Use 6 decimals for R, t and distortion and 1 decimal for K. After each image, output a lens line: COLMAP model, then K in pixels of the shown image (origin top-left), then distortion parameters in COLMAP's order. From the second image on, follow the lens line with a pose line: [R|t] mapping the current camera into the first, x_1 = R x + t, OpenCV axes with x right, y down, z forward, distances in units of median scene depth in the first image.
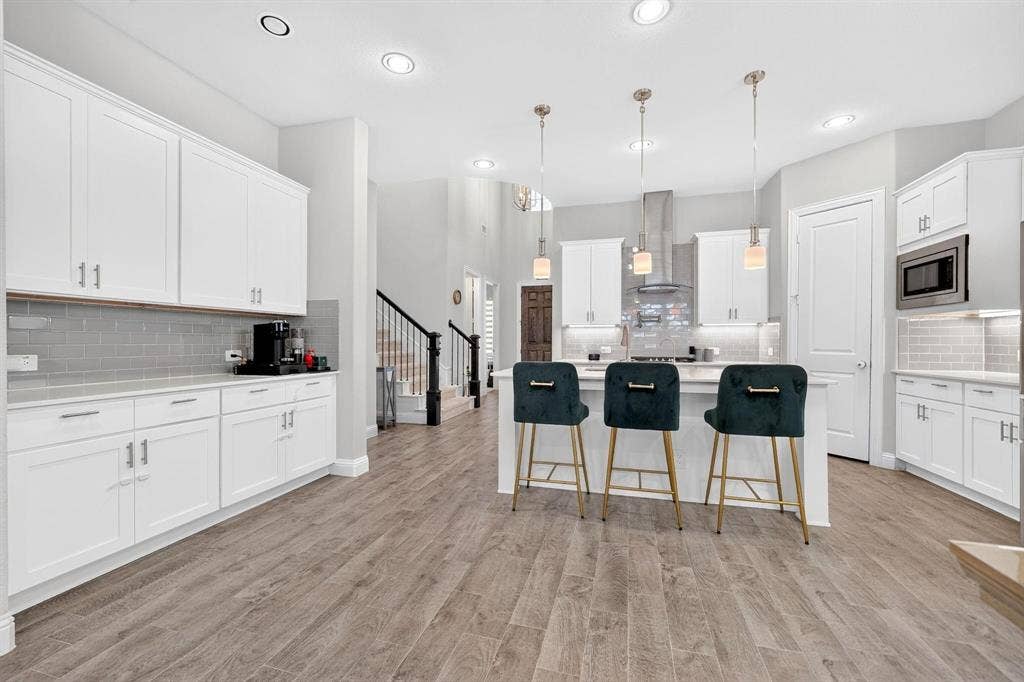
lens RADIAL K [[406.7, 0, 510.9], [0, 406.7, 343.1], [0, 0, 1]] dist [-0.007953, 0.001206]
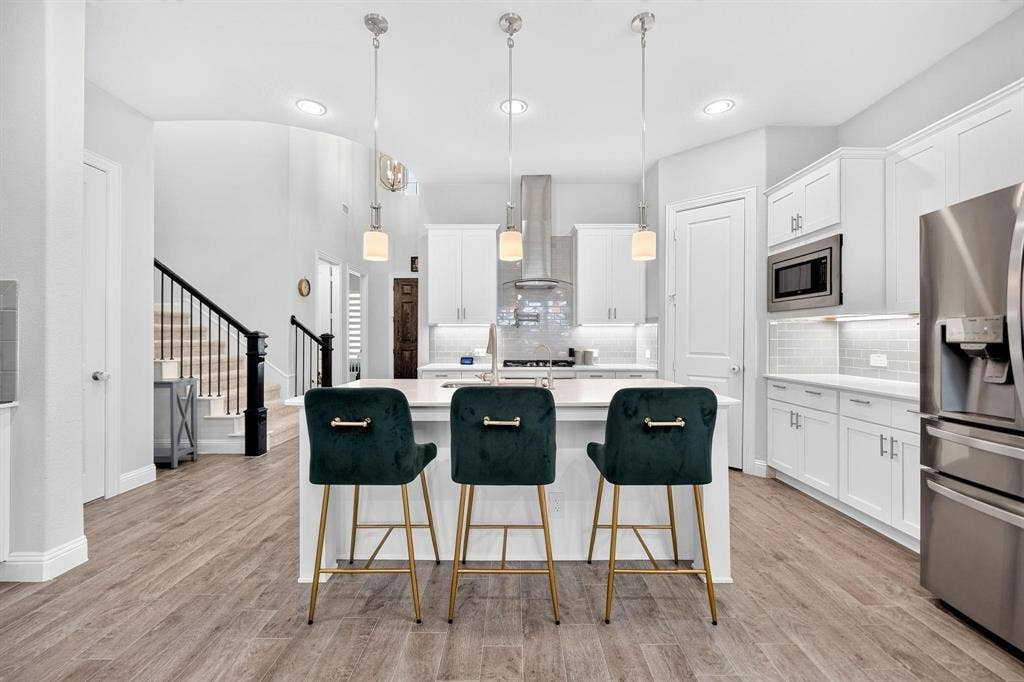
lens RADIAL K [[406.7, 0, 512.0], [0, 406.7, 336.0], [0, 0, 1]] dist [-0.007953, 0.001206]
pose [[0.962390, -0.000276, 0.271672, 0.117684], [0.002002, 0.999980, -0.006077, -0.023916], [-0.271665, 0.006392, 0.962371, 0.266390]]
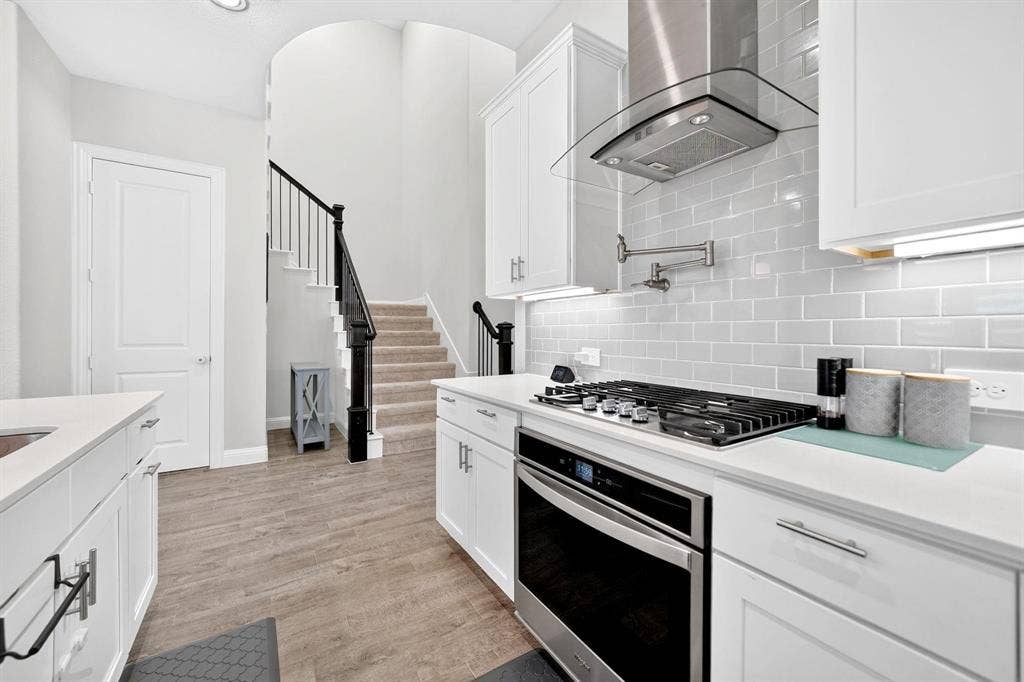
lens RADIAL K [[406.7, 0, 517.9], [0, 406.7, 333.5], [0, 0, 1]] dist [-0.007953, 0.001206]
pose [[0.735766, -0.000006, -0.677236, 0.765857], [0.000333, 1.000000, 0.000352, -0.010243], [0.677236, -0.000484, 0.735766, 1.177710]]
